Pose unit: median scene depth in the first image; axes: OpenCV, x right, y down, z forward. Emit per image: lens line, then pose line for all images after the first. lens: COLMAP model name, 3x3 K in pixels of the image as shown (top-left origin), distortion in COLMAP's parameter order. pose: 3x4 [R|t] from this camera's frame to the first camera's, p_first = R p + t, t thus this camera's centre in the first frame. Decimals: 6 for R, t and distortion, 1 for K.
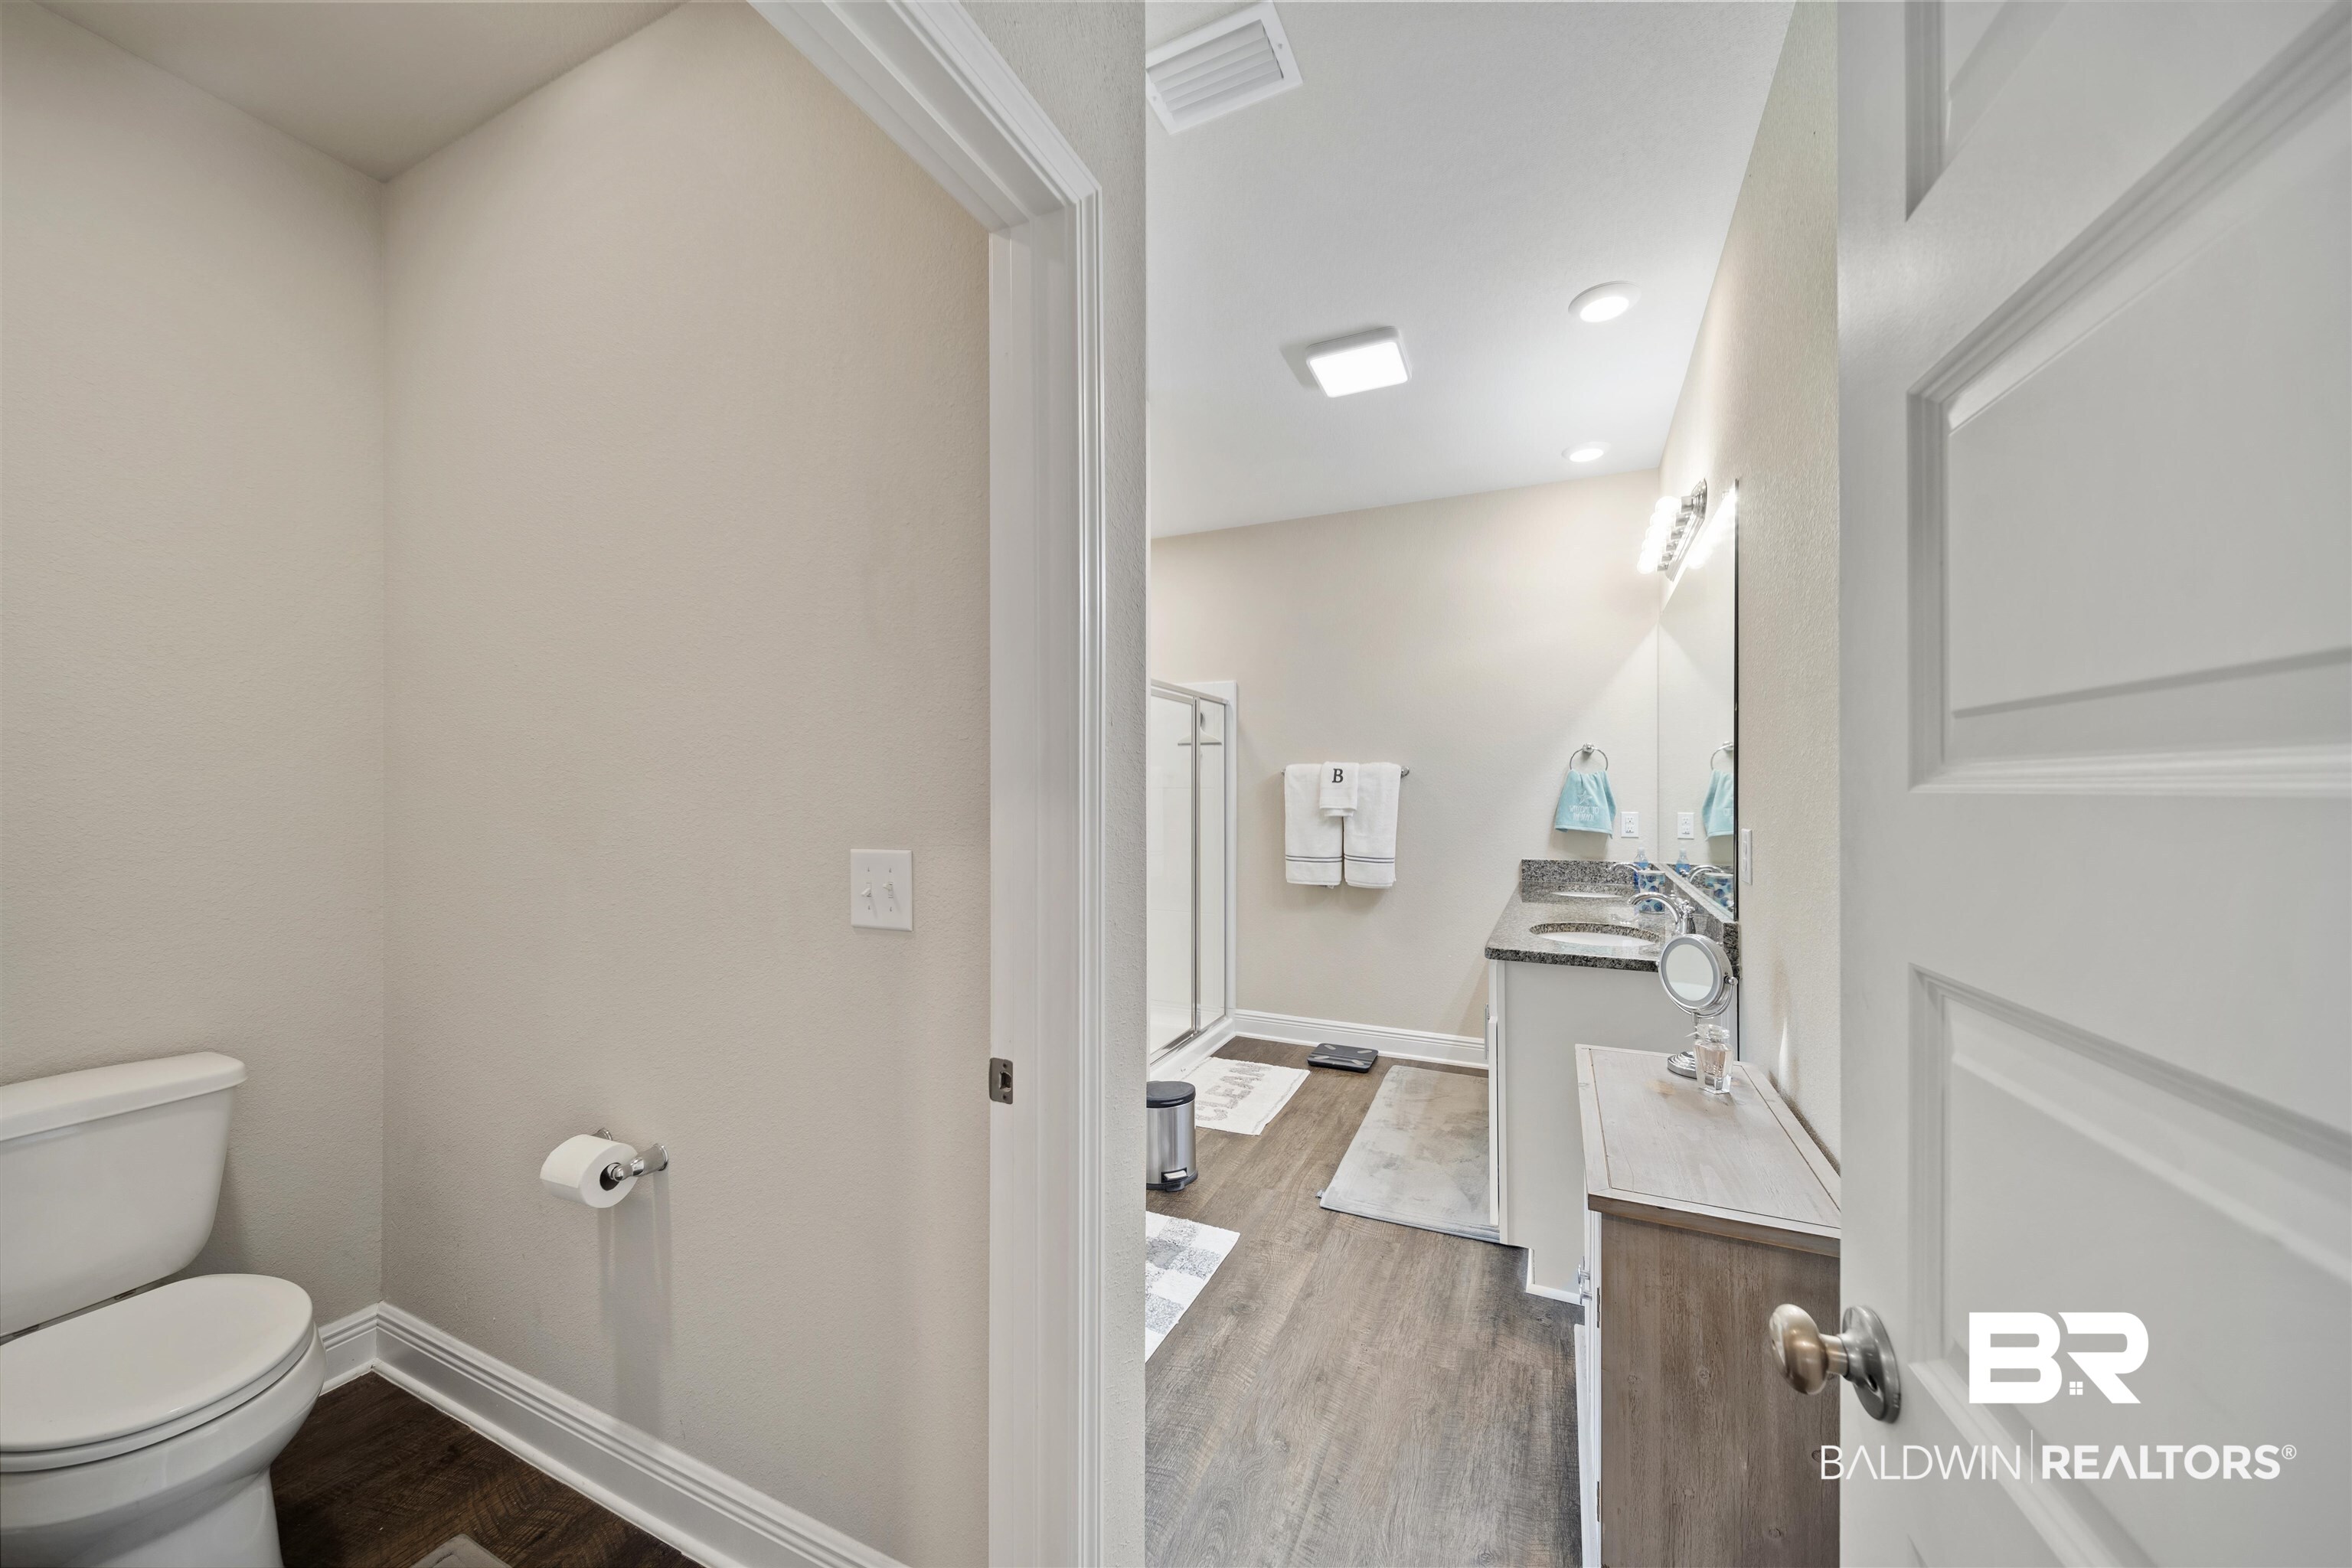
lens RADIAL K [[823.5, 0, 1173.7], [0, 823.5, 787.7], [0, 0, 1]] dist [-0.003513, -0.000213]
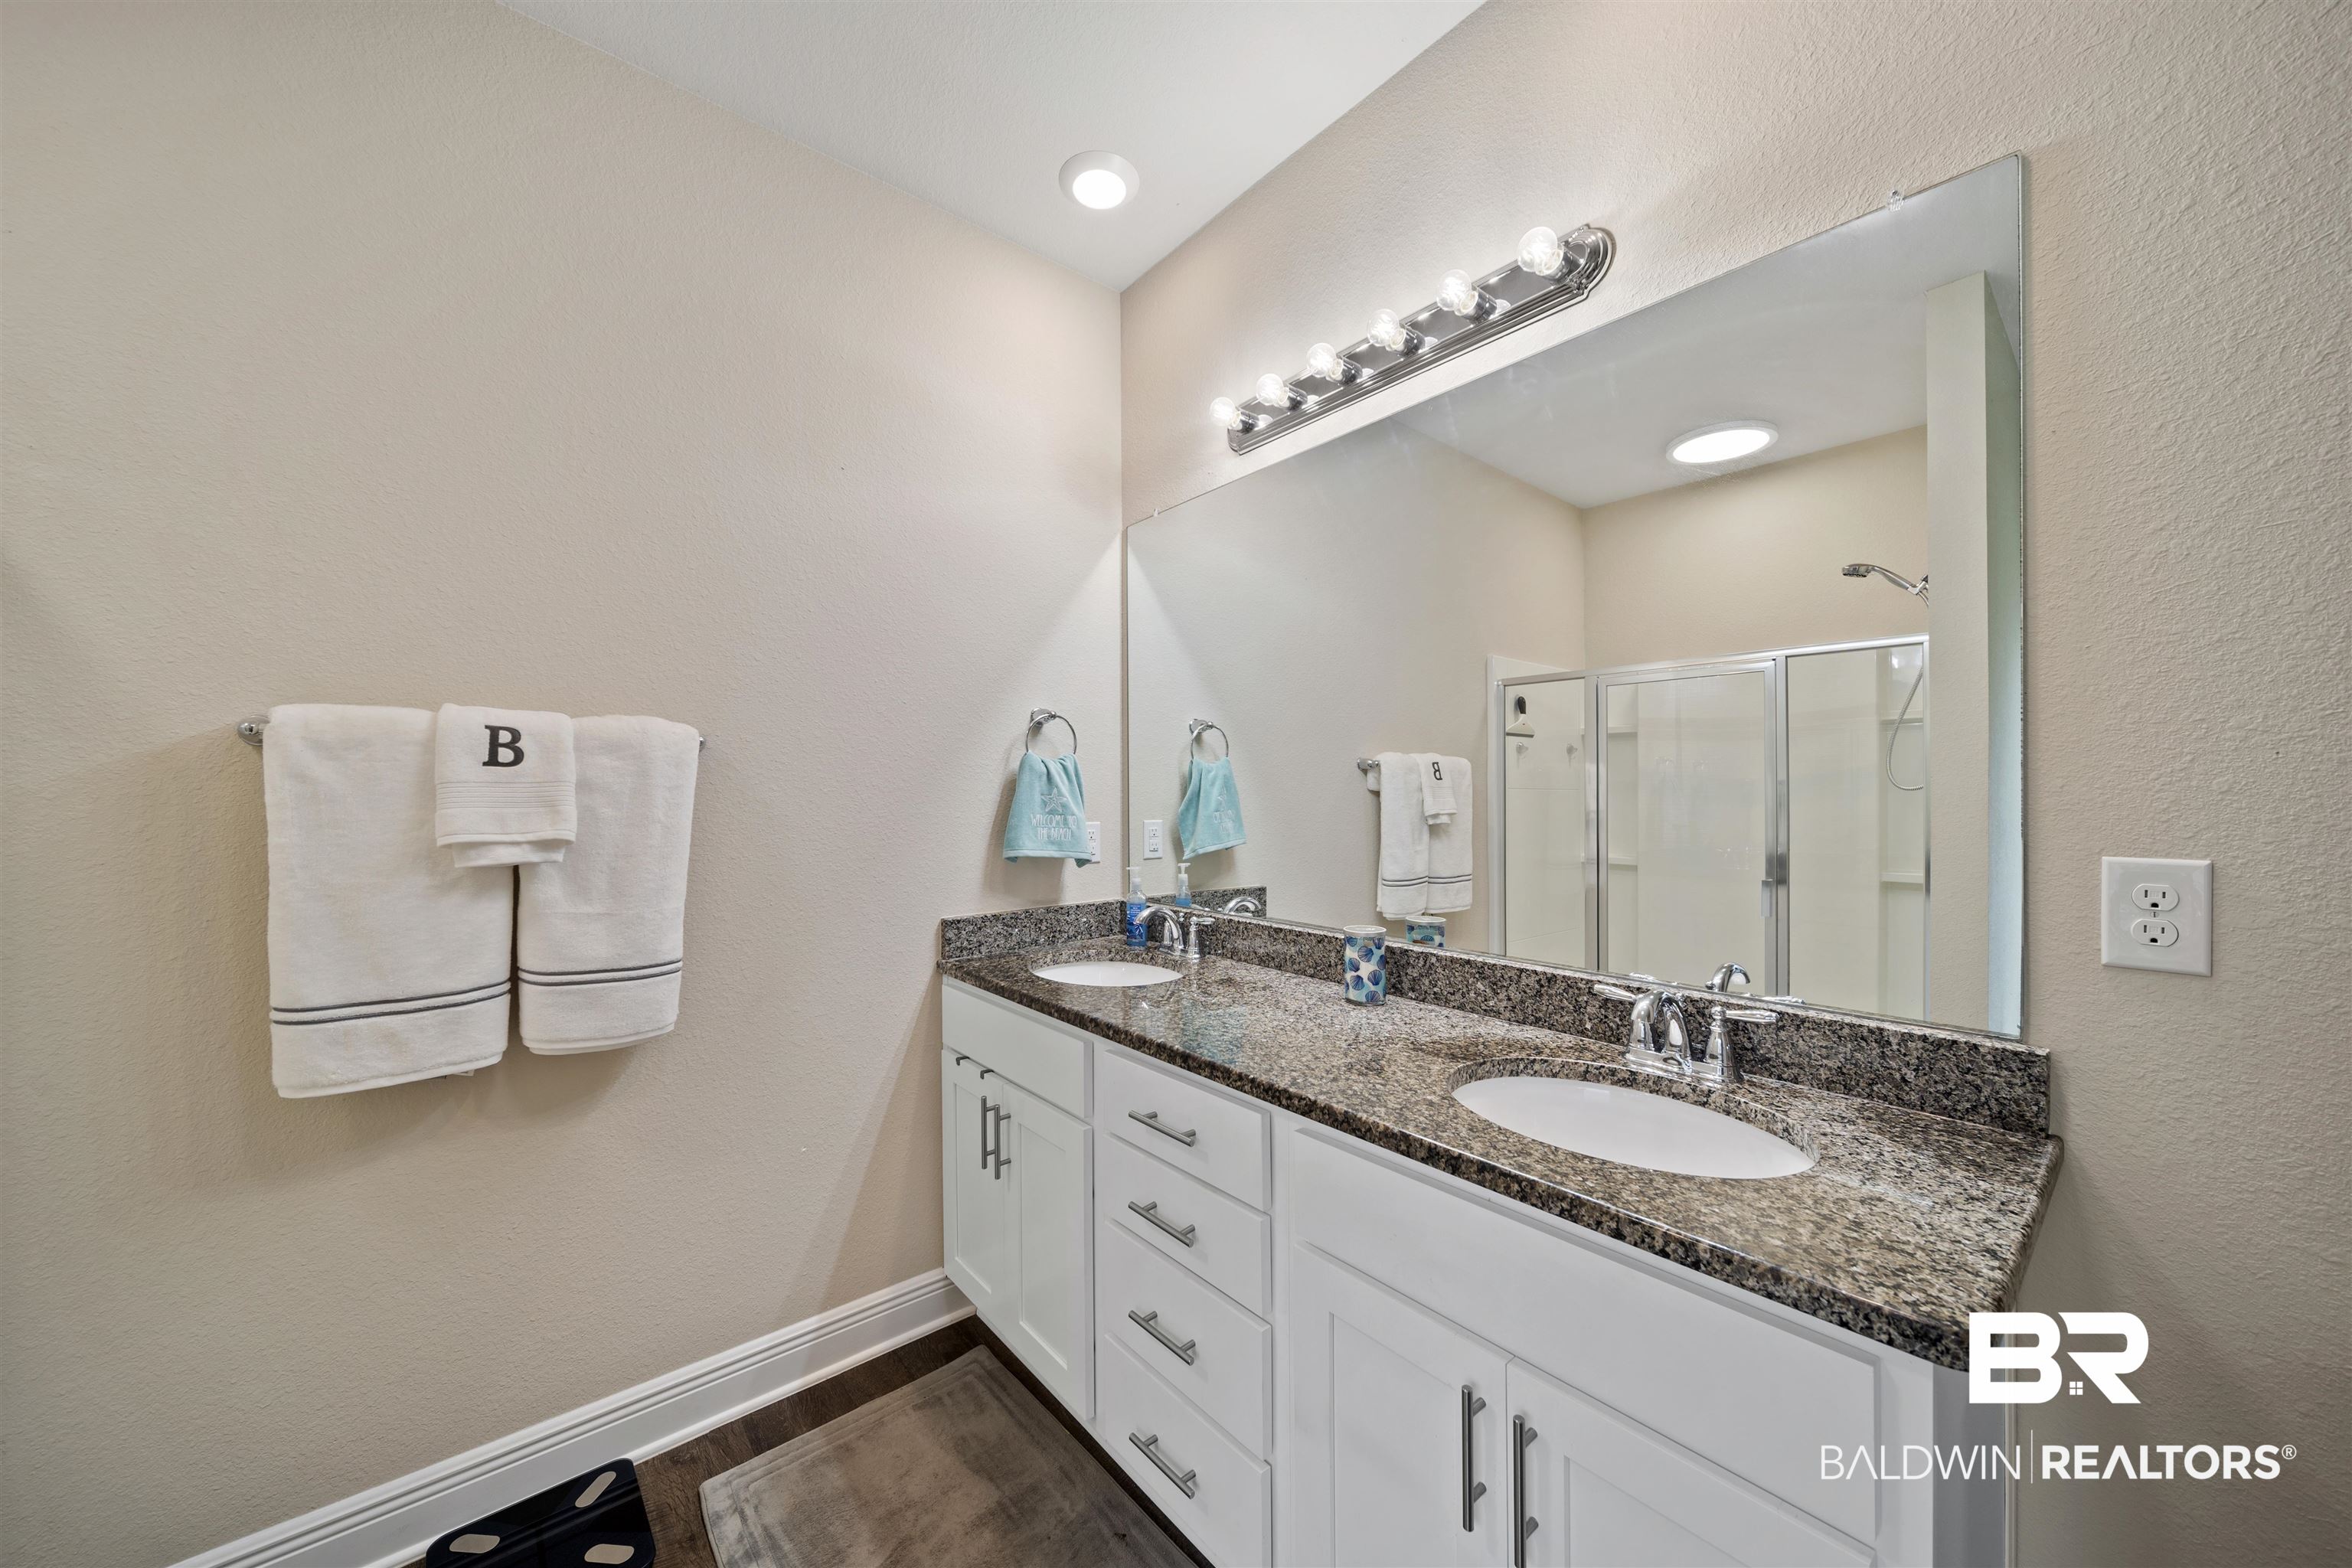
lens RADIAL K [[823.5, 0, 1168.0], [0, 823.5, 794.6], [0, 0, 1]] dist [-0.003513, -0.000213]
pose [[0.430890, -0.004927, 0.902391, 0.010779], [0.005913, 0.999979, 0.002636, 0.006820], [-0.902385, 0.004200, 0.430910, 0.655607]]
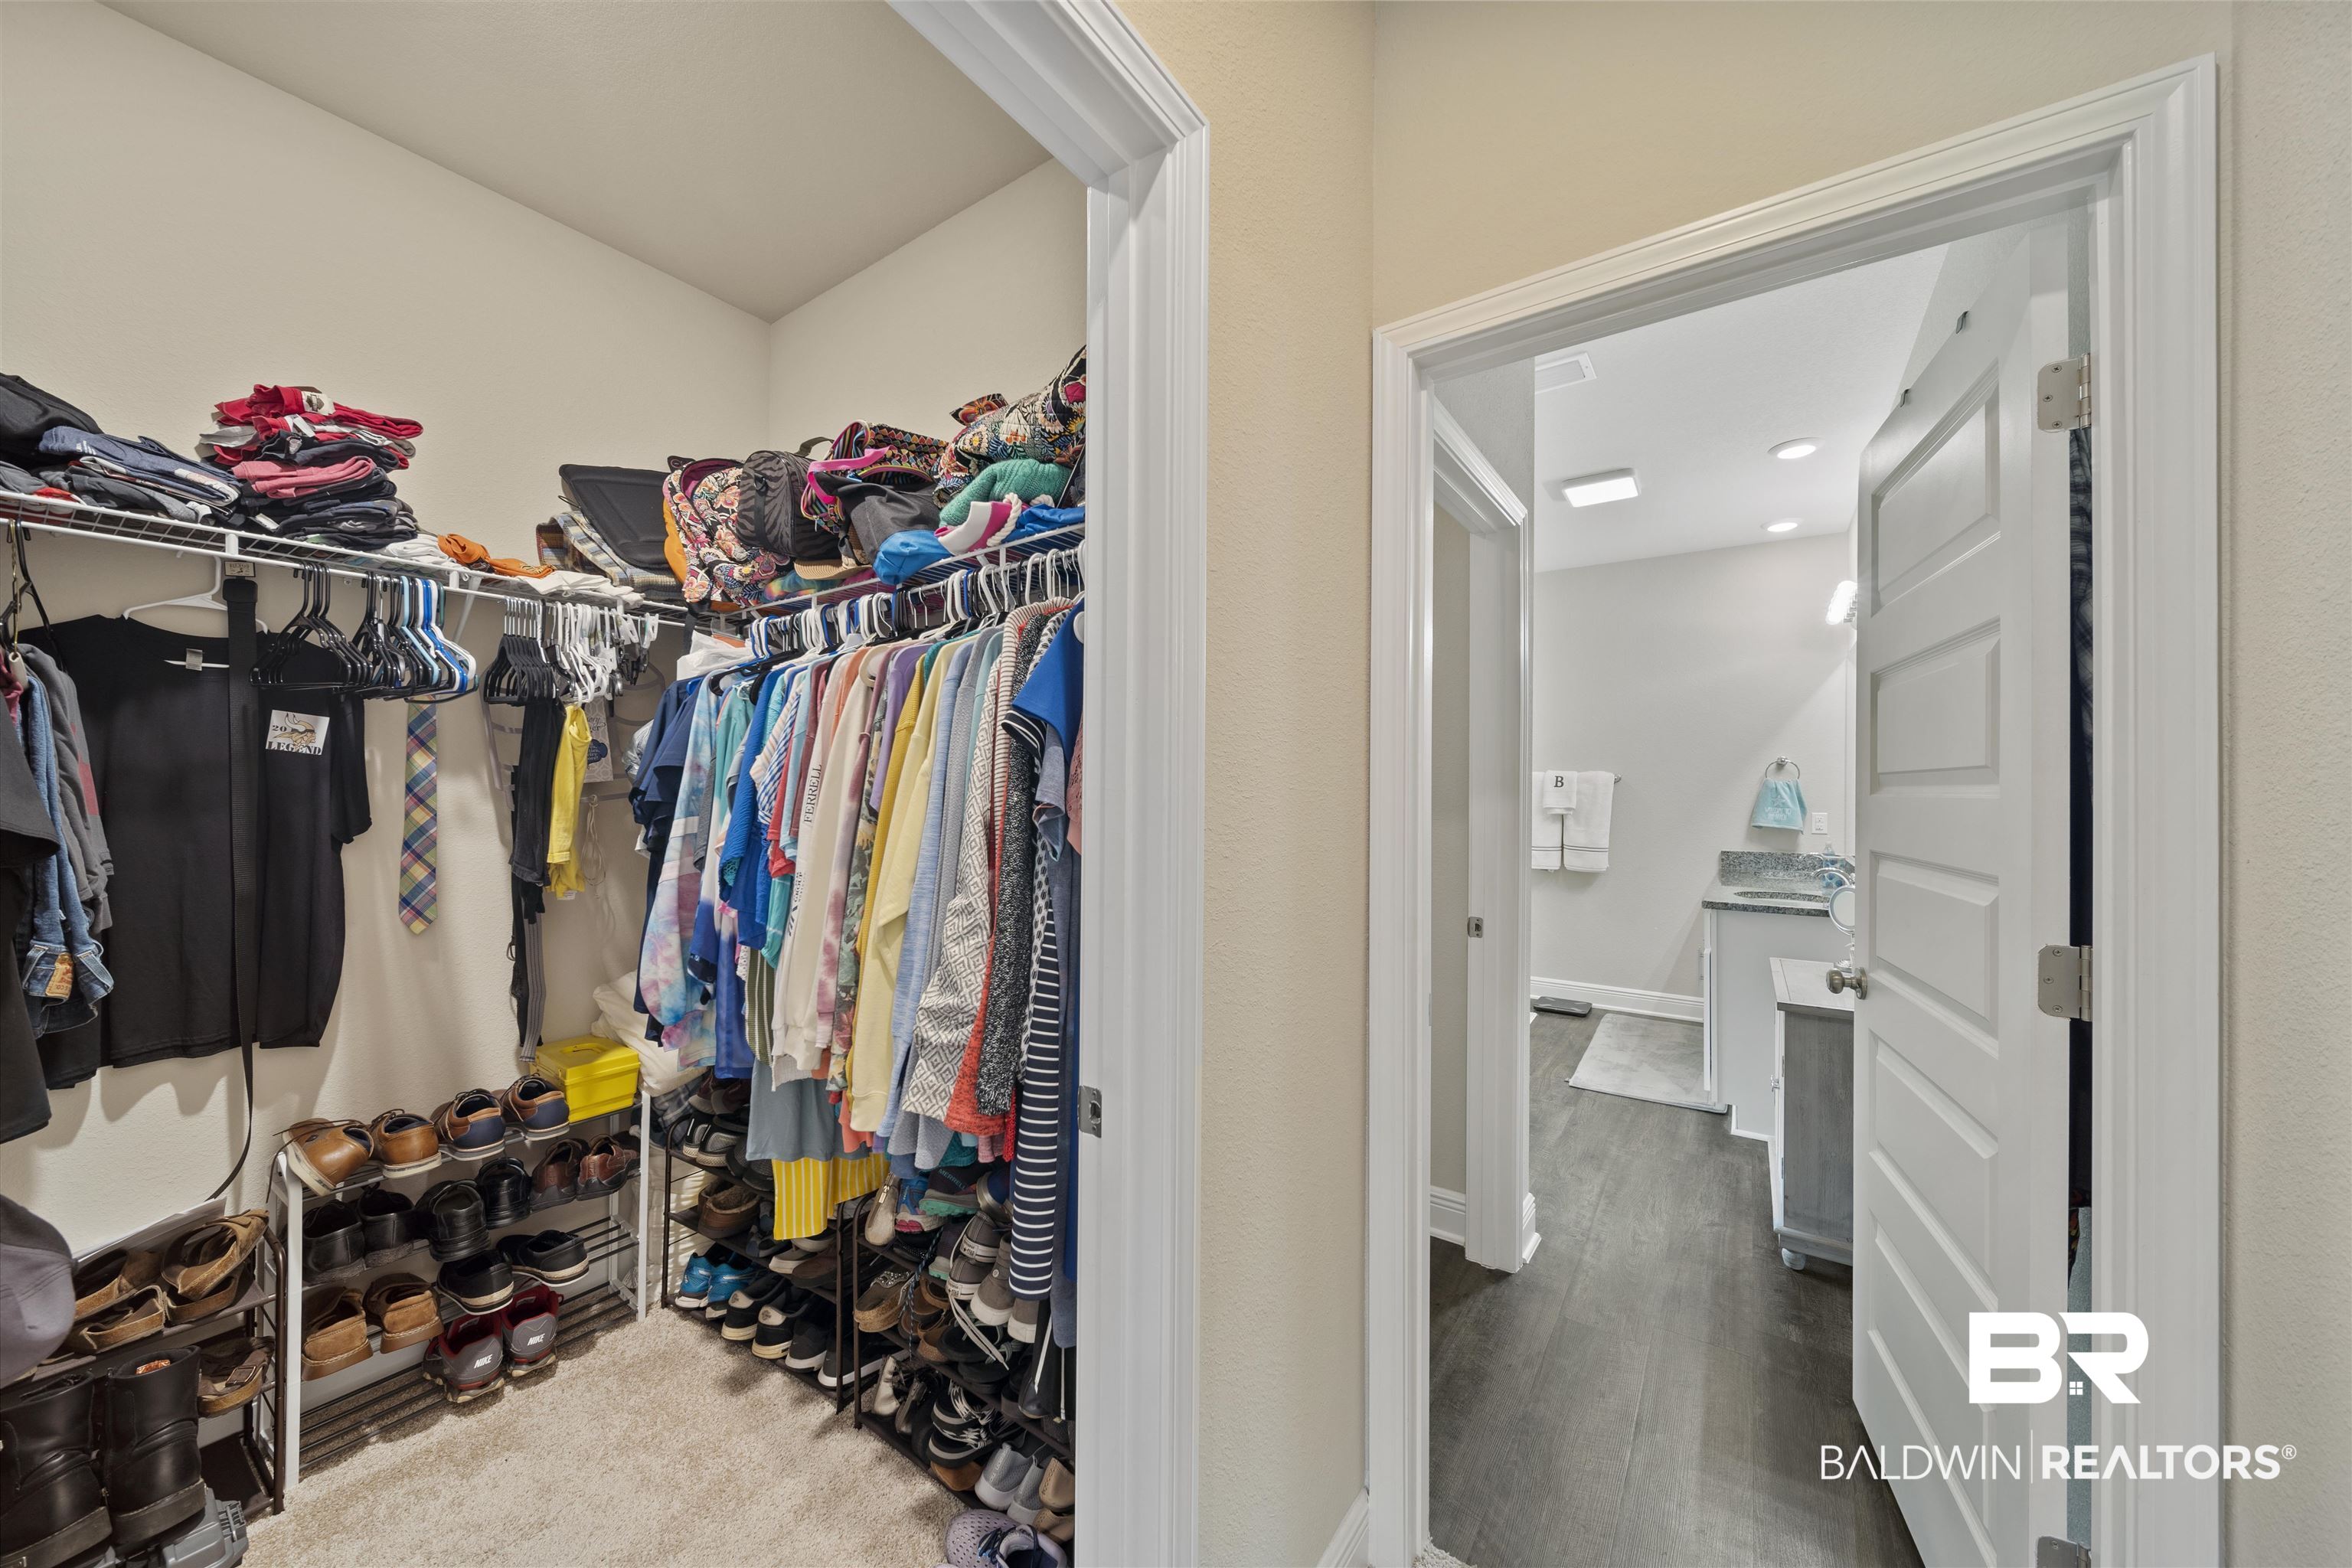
lens RADIAL K [[823.5, 0, 1169.0], [0, 823.5, 789.3], [0, 0, 1]] dist [-0.003513, -0.000213]
pose [[0.984493, 0.006657, -0.175297, -0.179557], [-0.006421, 0.999978, 0.001912, -0.001547], [0.175306, -0.000757, 0.984514, -0.363635]]
